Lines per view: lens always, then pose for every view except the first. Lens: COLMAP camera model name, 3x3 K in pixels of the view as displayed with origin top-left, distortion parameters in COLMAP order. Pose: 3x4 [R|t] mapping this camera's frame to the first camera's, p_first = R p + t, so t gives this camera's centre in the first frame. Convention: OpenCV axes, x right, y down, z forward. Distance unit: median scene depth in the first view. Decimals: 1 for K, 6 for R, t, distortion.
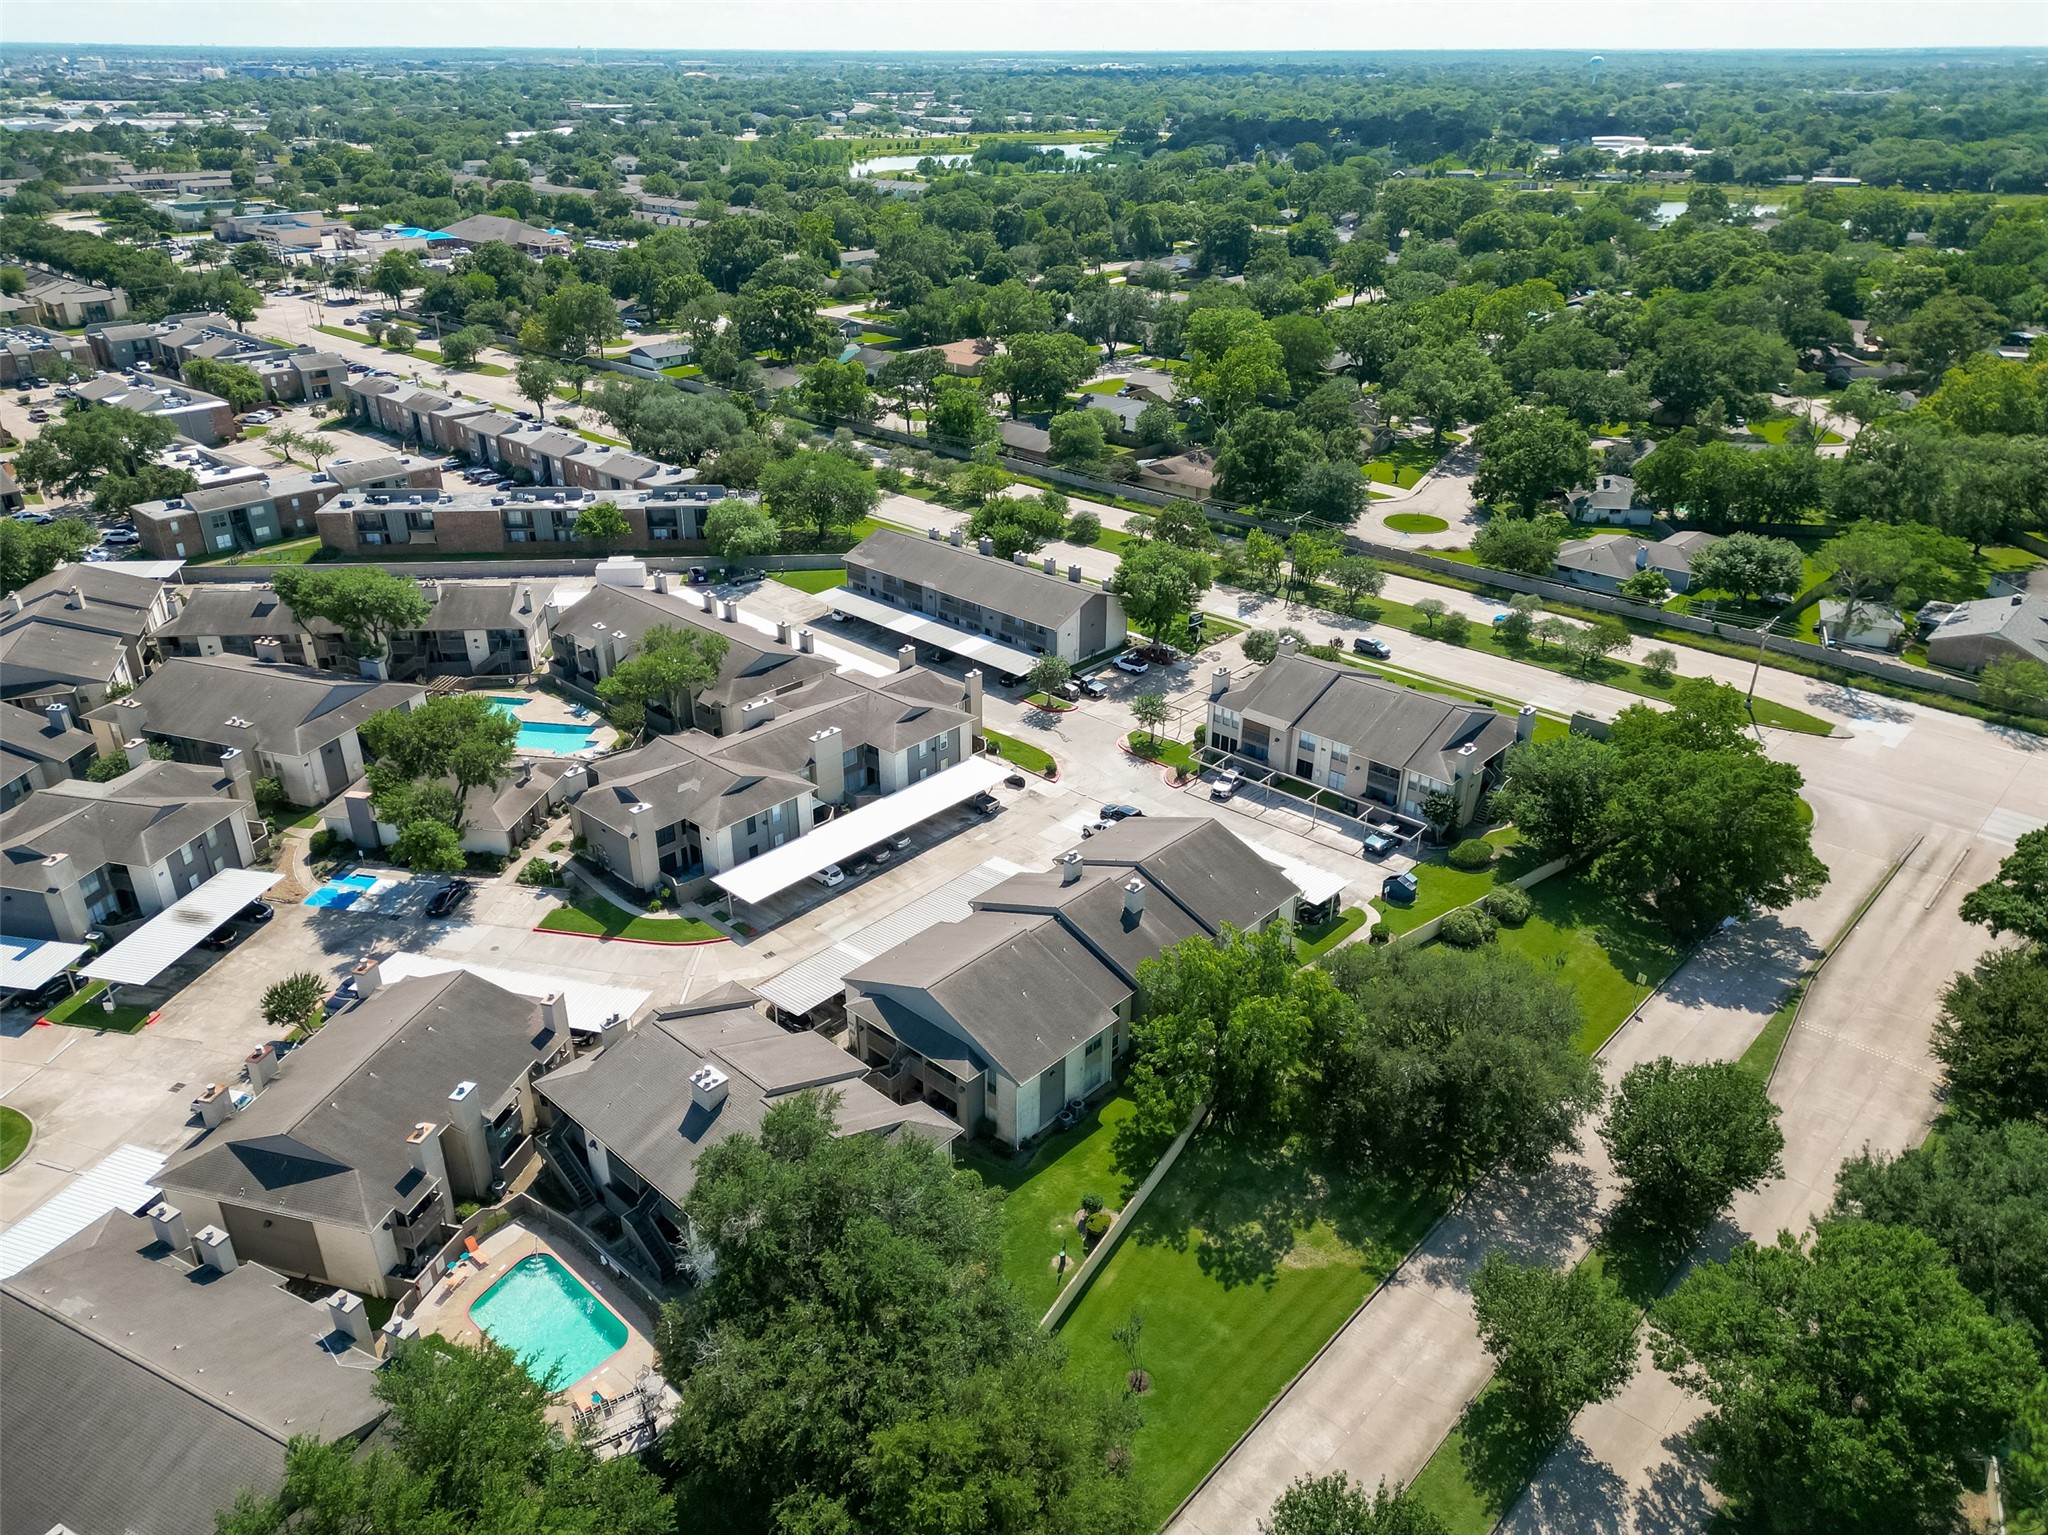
lens RADIAL K [[1425.2, 0, 1020.2], [0, 1425.2, 758.2], [0, 0, 1]] dist [0.074866, -0.075490]
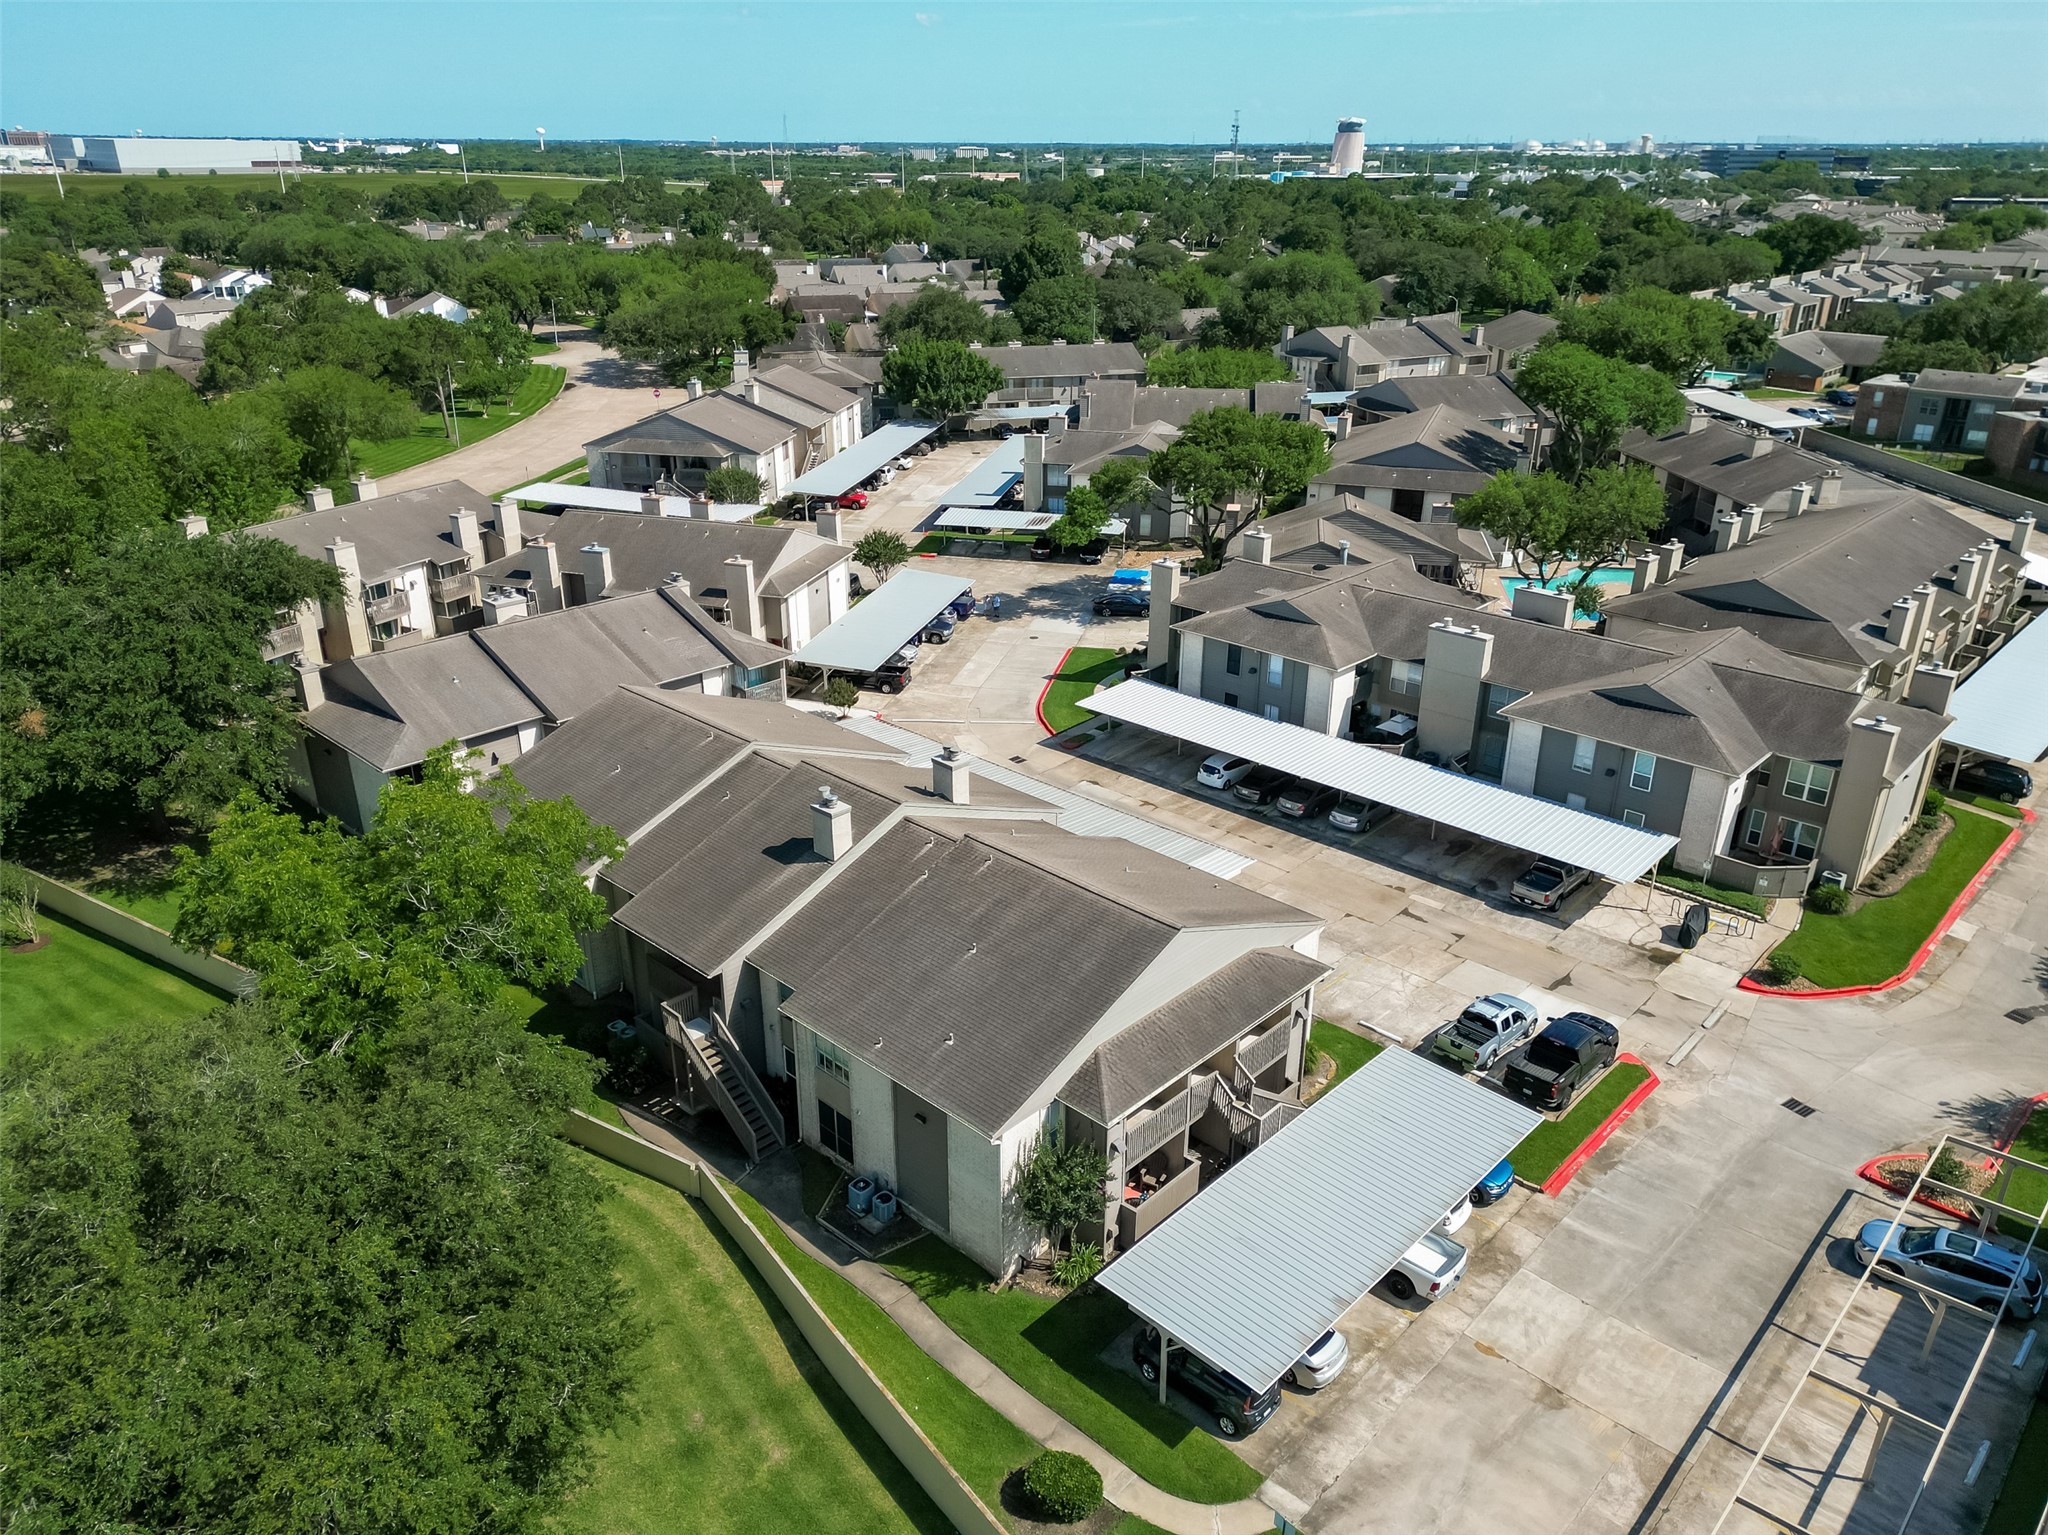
lens RADIAL K [[1425.2, 0, 1020.2], [0, 1425.2, 758.2], [0, 0, 1]] dist [0.074866, -0.075490]
pose [[0.003119, 0.395254, -0.918567, 0.389439], [-0.444606, 0.823335, 0.352767, -0.093143], [0.895721, 0.407300, 0.178300, 0.719132]]
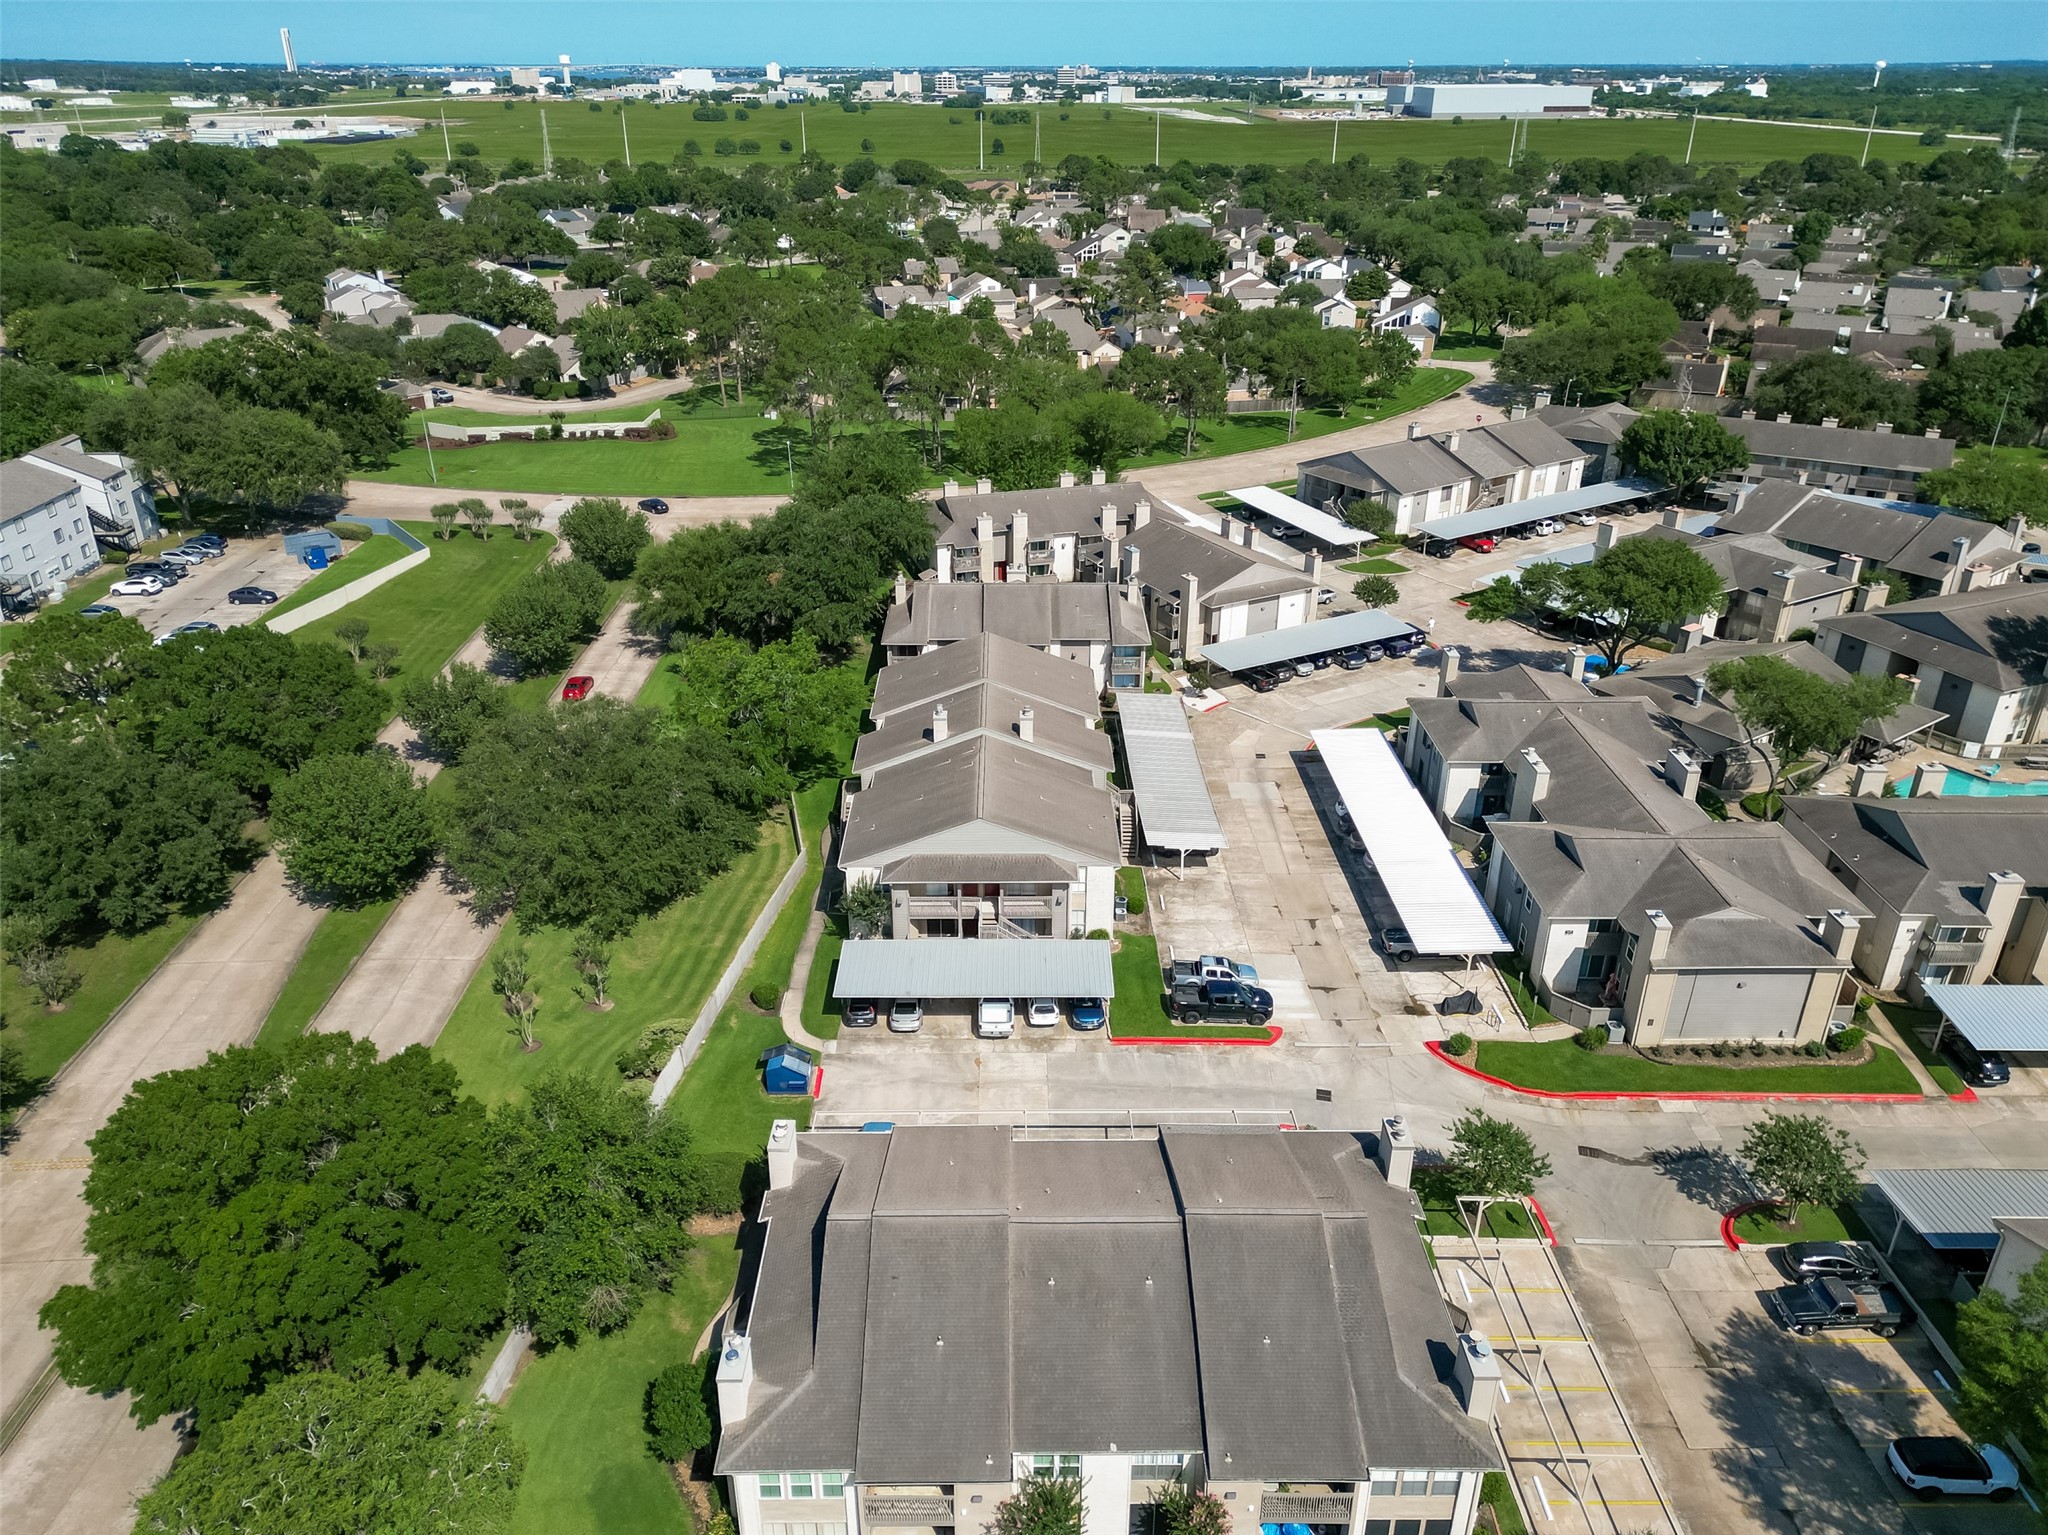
lens RADIAL K [[1425.2, 0, 1020.2], [0, 1425.2, 758.2], [0, 0, 1]] dist [0.074866, -0.075490]
pose [[-0.719395, 0.304921, -0.624094, 0.471194], [-0.300974, 0.672925, 0.675712, -0.402199], [0.626007, 0.673940, -0.392326, 1.059970]]
